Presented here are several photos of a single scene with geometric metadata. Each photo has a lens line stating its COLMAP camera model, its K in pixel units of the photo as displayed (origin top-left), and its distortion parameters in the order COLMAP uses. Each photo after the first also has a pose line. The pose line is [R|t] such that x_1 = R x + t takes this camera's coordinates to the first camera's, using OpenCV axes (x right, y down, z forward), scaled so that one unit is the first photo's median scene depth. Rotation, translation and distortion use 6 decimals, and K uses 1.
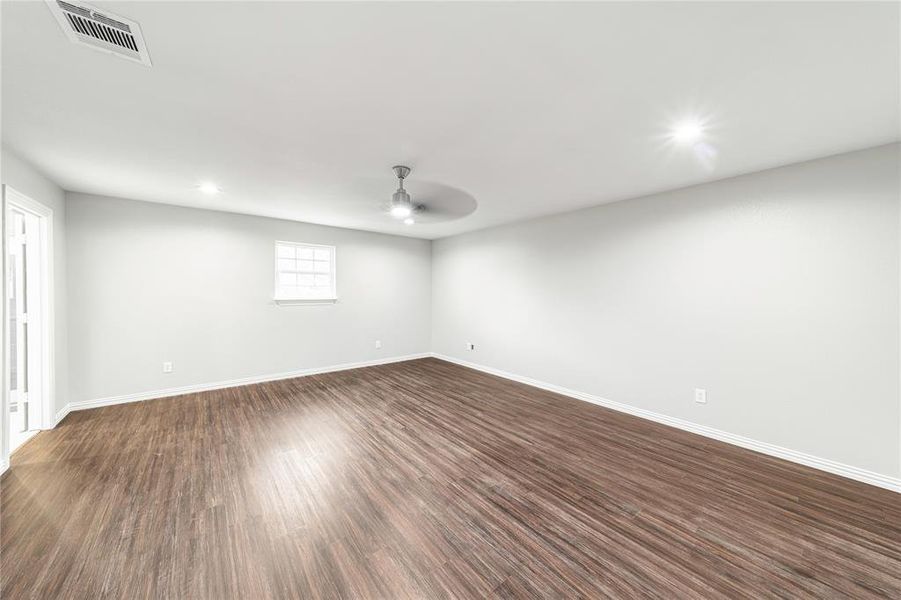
lens RADIAL K [[318.4, 0, 448.8], [0, 318.4, 296.0], [0, 0, 1]] dist [0.000877, 0.000010]
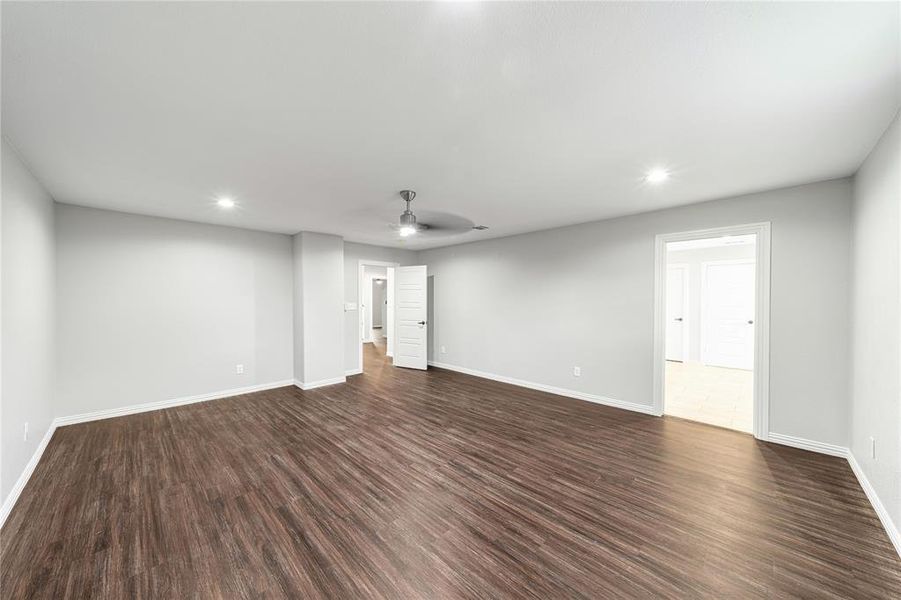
lens RADIAL K [[318.4, 0, 452.6], [0, 318.4, 300.1], [0, 0, 1]] dist [0.000877, 0.000010]
pose [[-0.992321, -0.008502, -0.123398, -0.156210], [-0.010596, 0.999811, 0.016317, -0.034547], [0.123236, 0.017499, -0.992223, 1.998390]]
